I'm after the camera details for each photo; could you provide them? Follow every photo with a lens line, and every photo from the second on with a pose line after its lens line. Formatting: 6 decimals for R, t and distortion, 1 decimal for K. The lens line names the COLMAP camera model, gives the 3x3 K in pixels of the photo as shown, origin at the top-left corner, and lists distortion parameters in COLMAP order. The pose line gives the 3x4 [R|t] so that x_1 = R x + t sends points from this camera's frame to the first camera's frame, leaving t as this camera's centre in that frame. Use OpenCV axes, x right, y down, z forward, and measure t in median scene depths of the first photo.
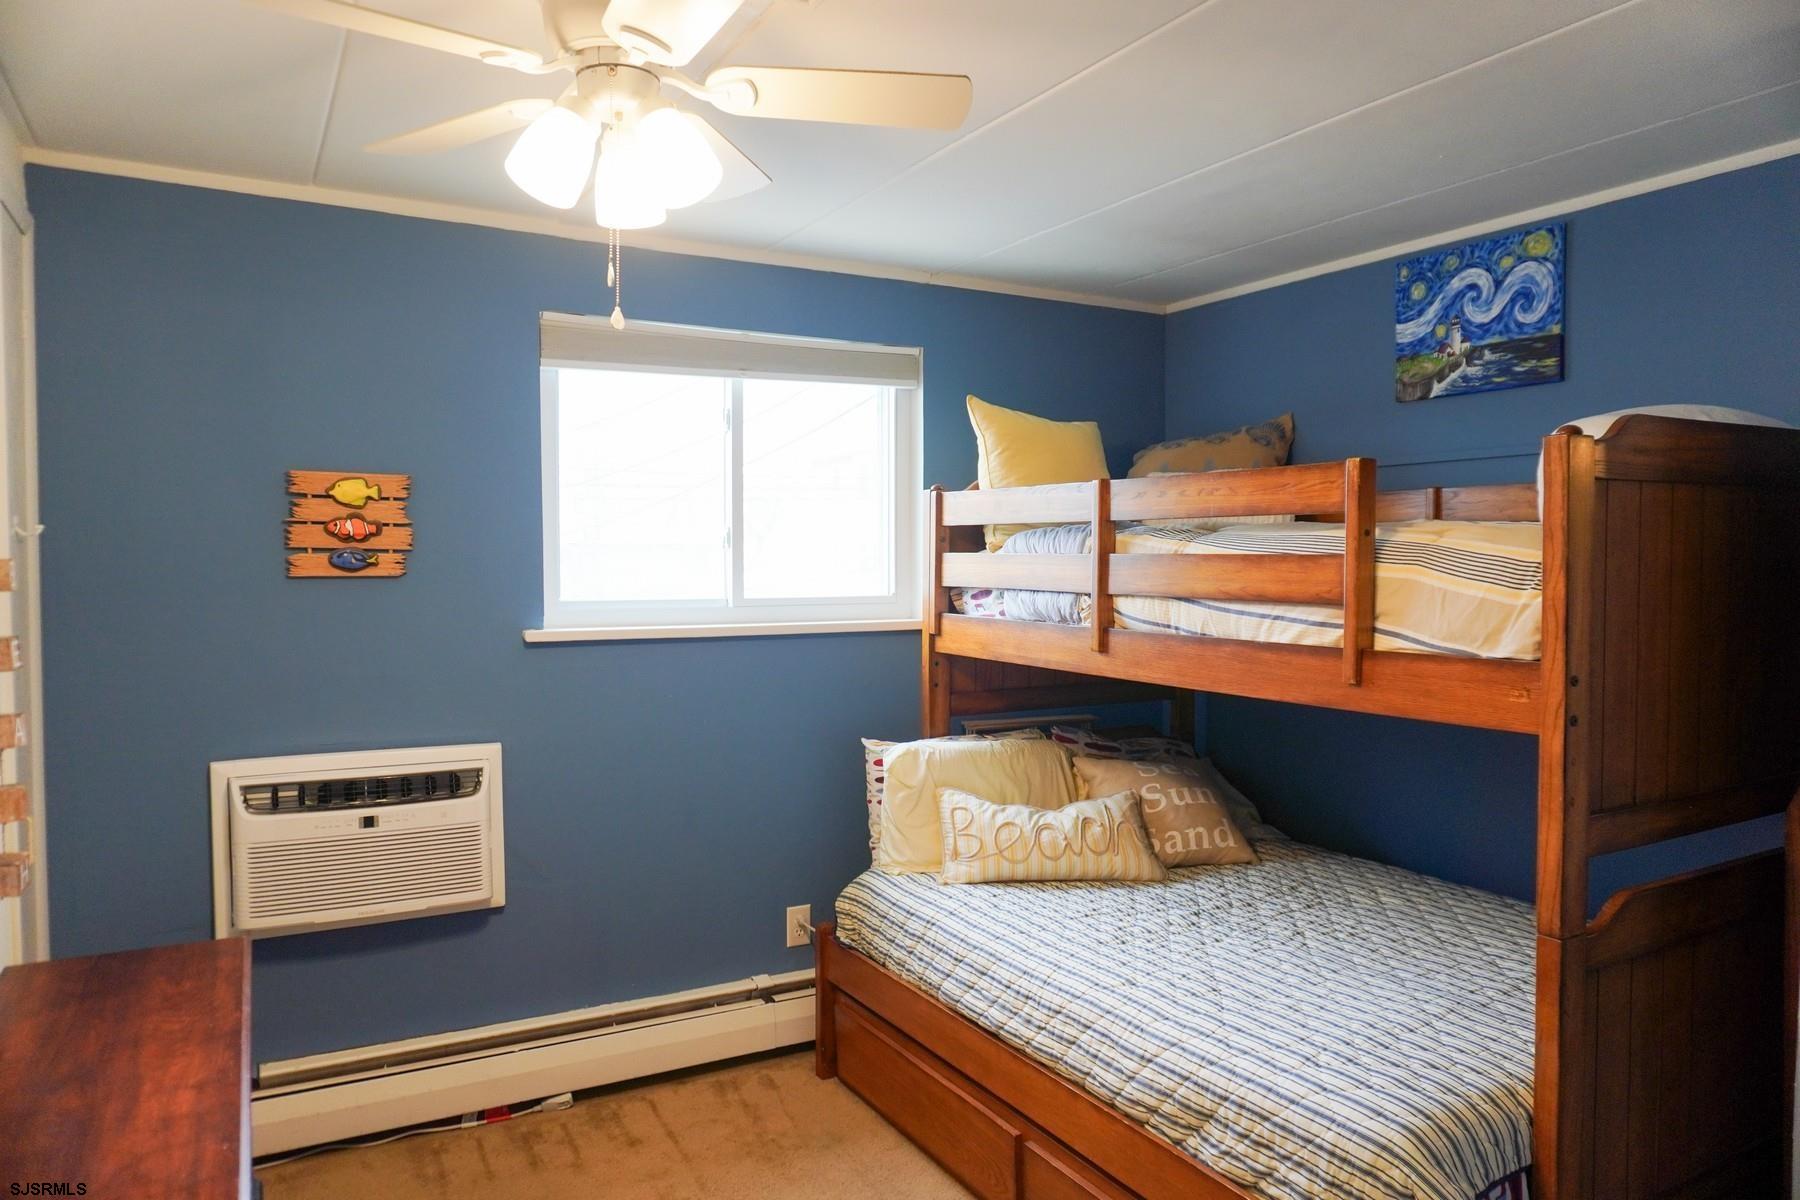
lens RADIAL K [[1204.8, 0, 908.7], [0, 1204.8, 597.5], [0, 0, 1]] dist [-0.051718, 0.043706]
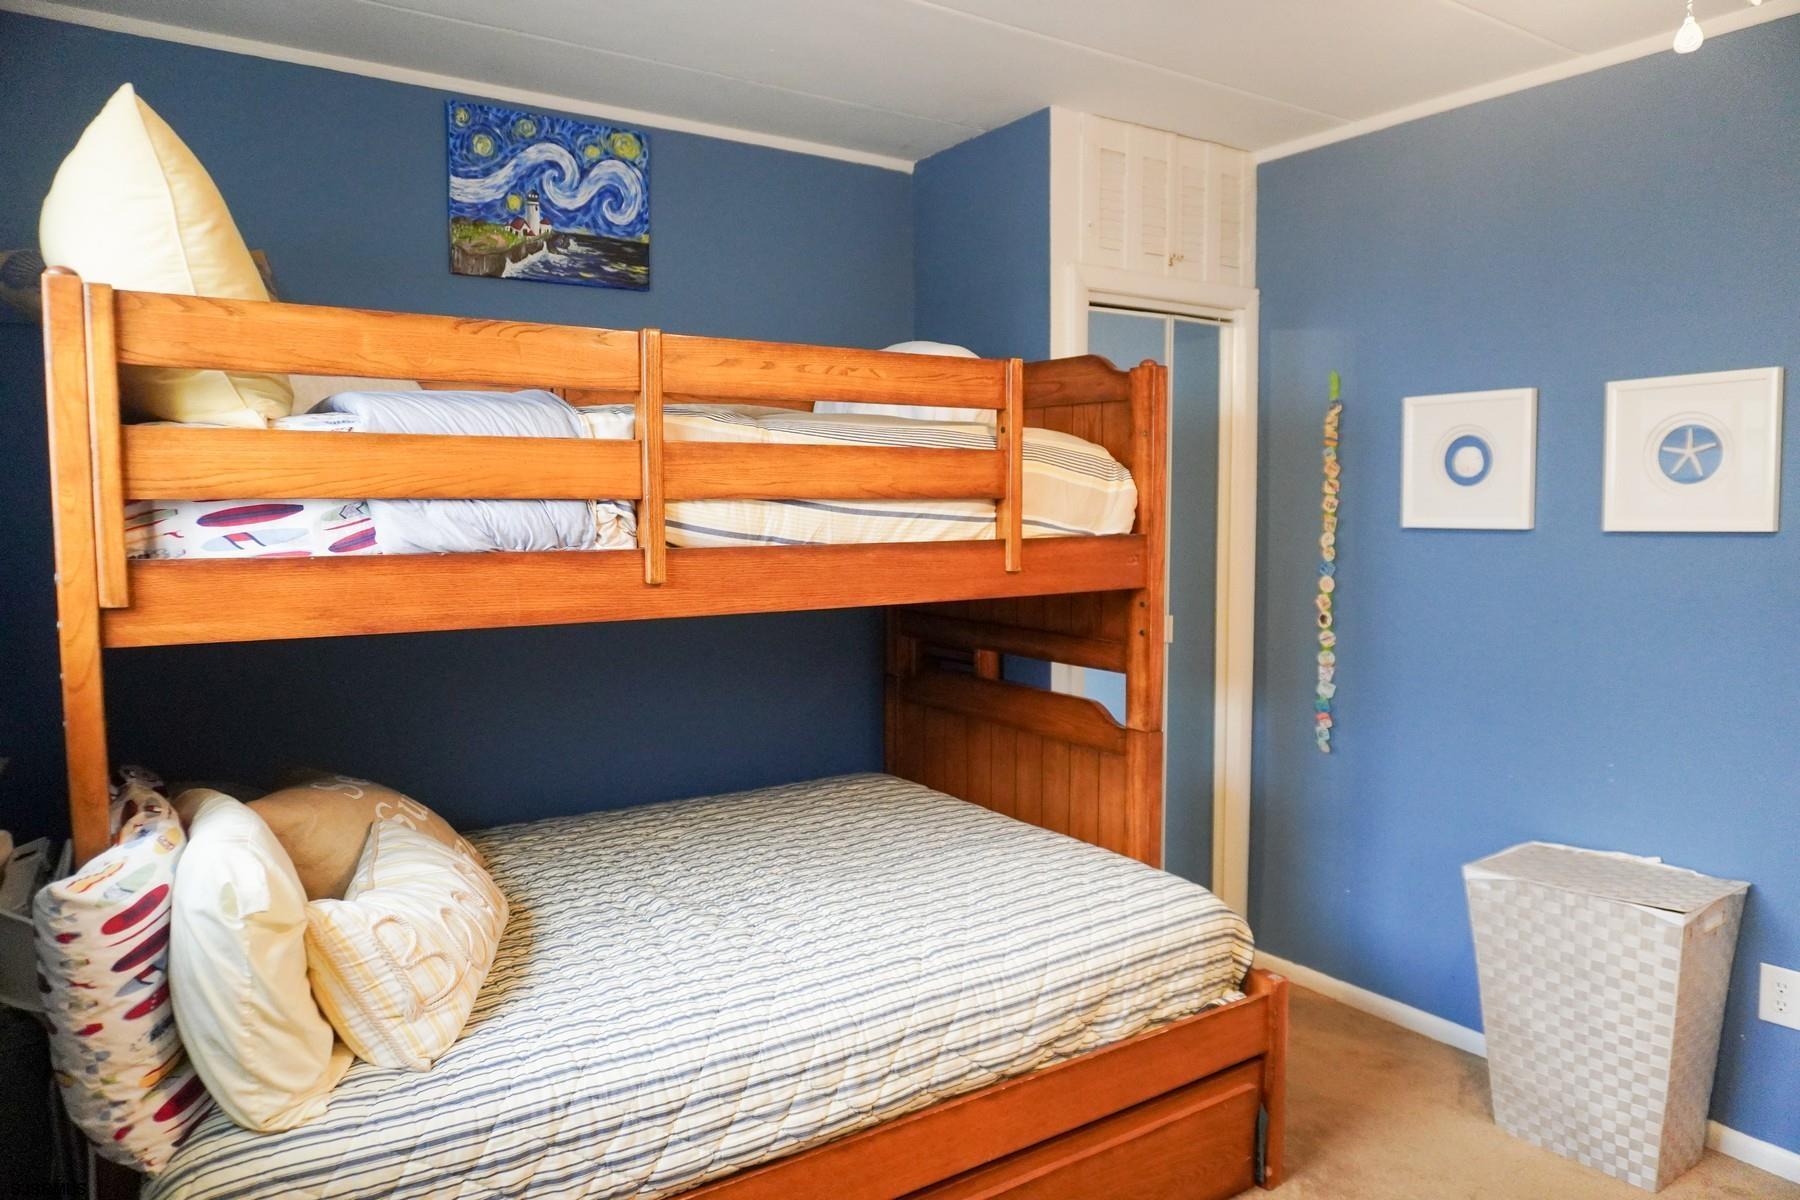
lens RADIAL K [[1204.8, 0, 908.7], [0, 1204.8, 597.5], [0, 0, 1]] dist [-0.051718, 0.043706]
pose [[-0.080119, -0.082068, 0.993401, -0.499943], [0.036435, 0.995698, 0.085196, 0.000006], [-0.996119, 0.043020, -0.076784, 0.849488]]
